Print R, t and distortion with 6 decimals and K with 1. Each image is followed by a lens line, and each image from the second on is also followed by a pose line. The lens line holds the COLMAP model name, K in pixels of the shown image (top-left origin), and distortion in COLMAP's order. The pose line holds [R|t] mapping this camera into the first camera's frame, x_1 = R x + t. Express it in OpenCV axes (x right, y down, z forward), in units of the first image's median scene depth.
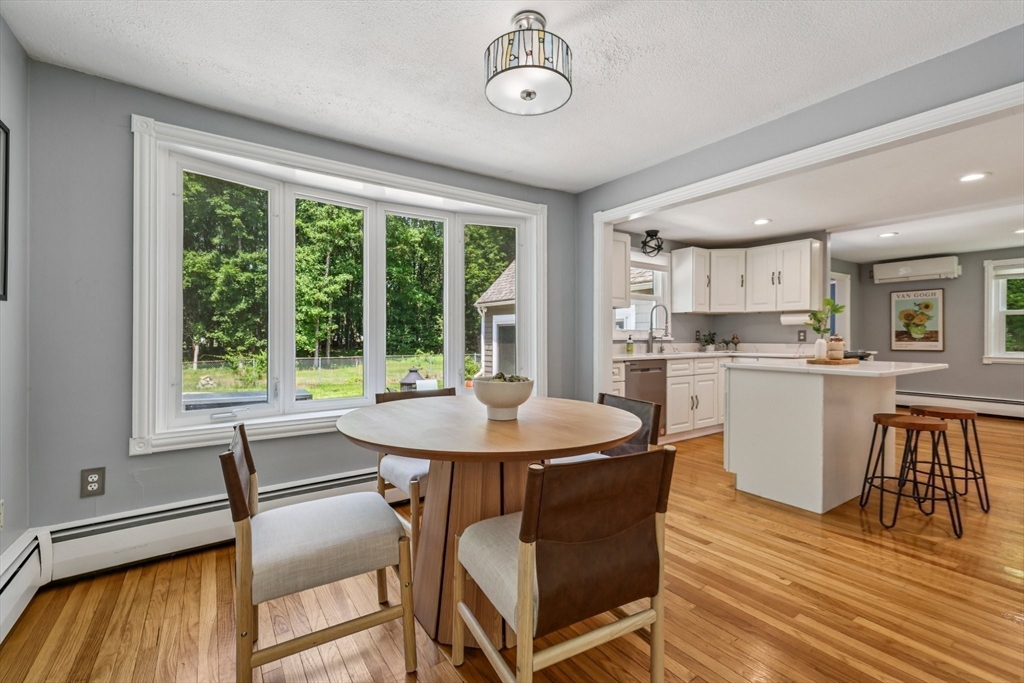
lens RADIAL K [[442.5, 0, 508.3], [0, 442.5, 340.8], [0, 0, 1]] dist [-0.002525, -0.000129]
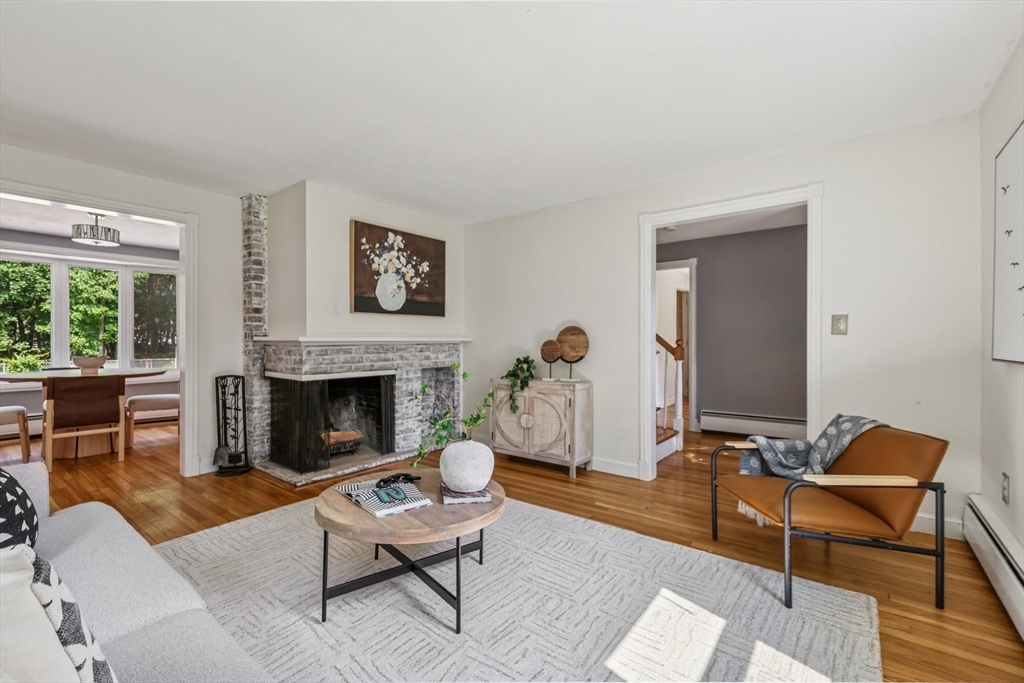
lens RADIAL K [[440.2, 0, 512.0], [0, 440.2, 341.5], [0, 0, 1]] dist [0.002951, 0.000916]
pose [[0.950125, -0.005530, 0.311821, 0.087742], [0.005479, 0.999984, 0.001041, 0.000377], [-0.311822, 0.000719, 0.950140, -0.124735]]
